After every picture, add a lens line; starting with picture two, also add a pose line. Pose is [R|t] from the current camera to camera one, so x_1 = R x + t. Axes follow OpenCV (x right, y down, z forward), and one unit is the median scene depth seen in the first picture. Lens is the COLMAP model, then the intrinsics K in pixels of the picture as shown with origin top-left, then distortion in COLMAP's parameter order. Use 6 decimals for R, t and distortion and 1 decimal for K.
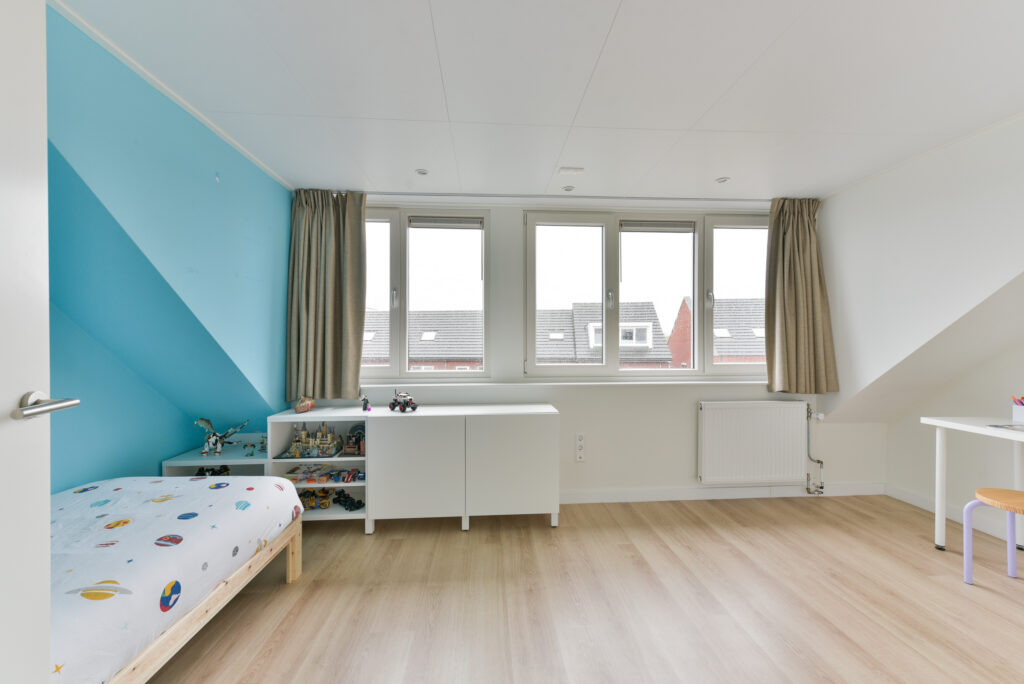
lens RADIAL K [[396.7, 0, 512.0], [0, 396.7, 342.0], [0, 0, 1]] dist [-0.000093, -0.000091]
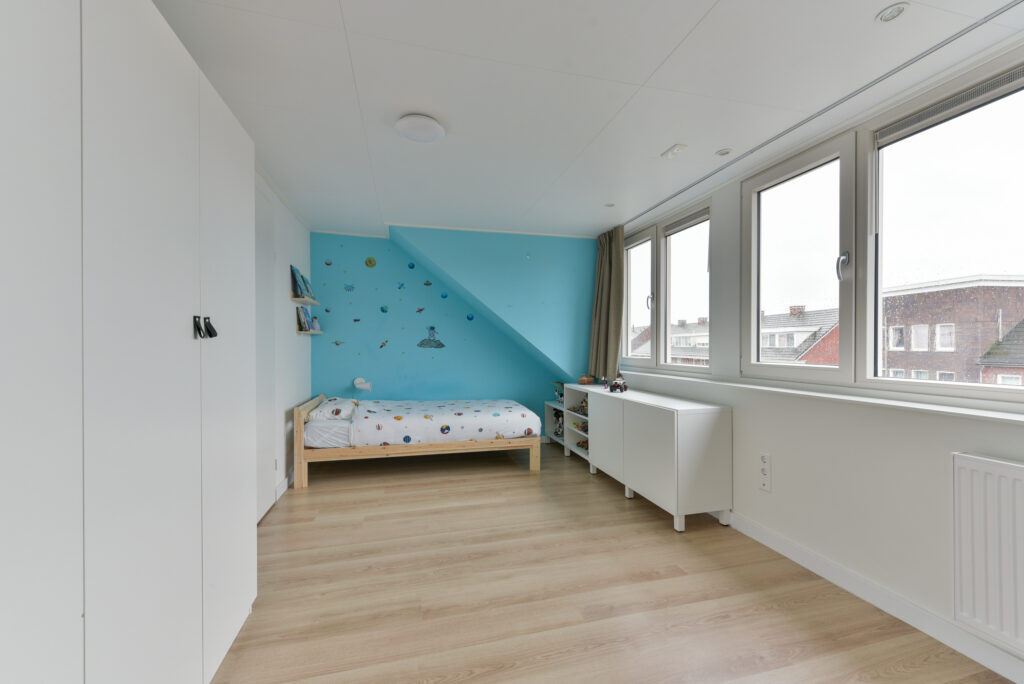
lens RADIAL K [[396.7, 0, 512.0], [0, 396.7, 342.0], [0, 0, 1]] dist [-0.000093, -0.000091]
pose [[0.209100, -0.006817, -0.977871, 0.923271], [0.004960, 0.999970, -0.005911, 0.018904], [0.977882, -0.003615, 0.209127, 0.407091]]
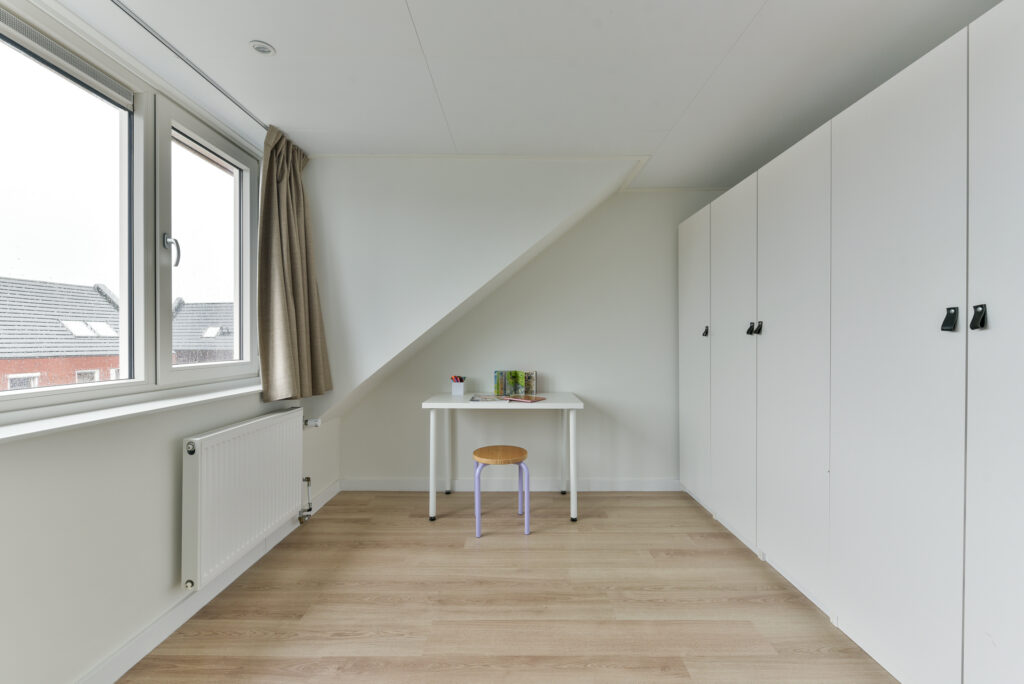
lens RADIAL K [[418.2, 0, 512.0], [0, 418.2, 342.0], [0, 0, 1]] dist [-0.001003, -0.000227]
pose [[0.073080, -0.000584, 0.997326, -0.054585], [-0.001617, 0.999998, 0.000704, 0.022166], [-0.997325, -0.001664, 0.073079, 0.586190]]
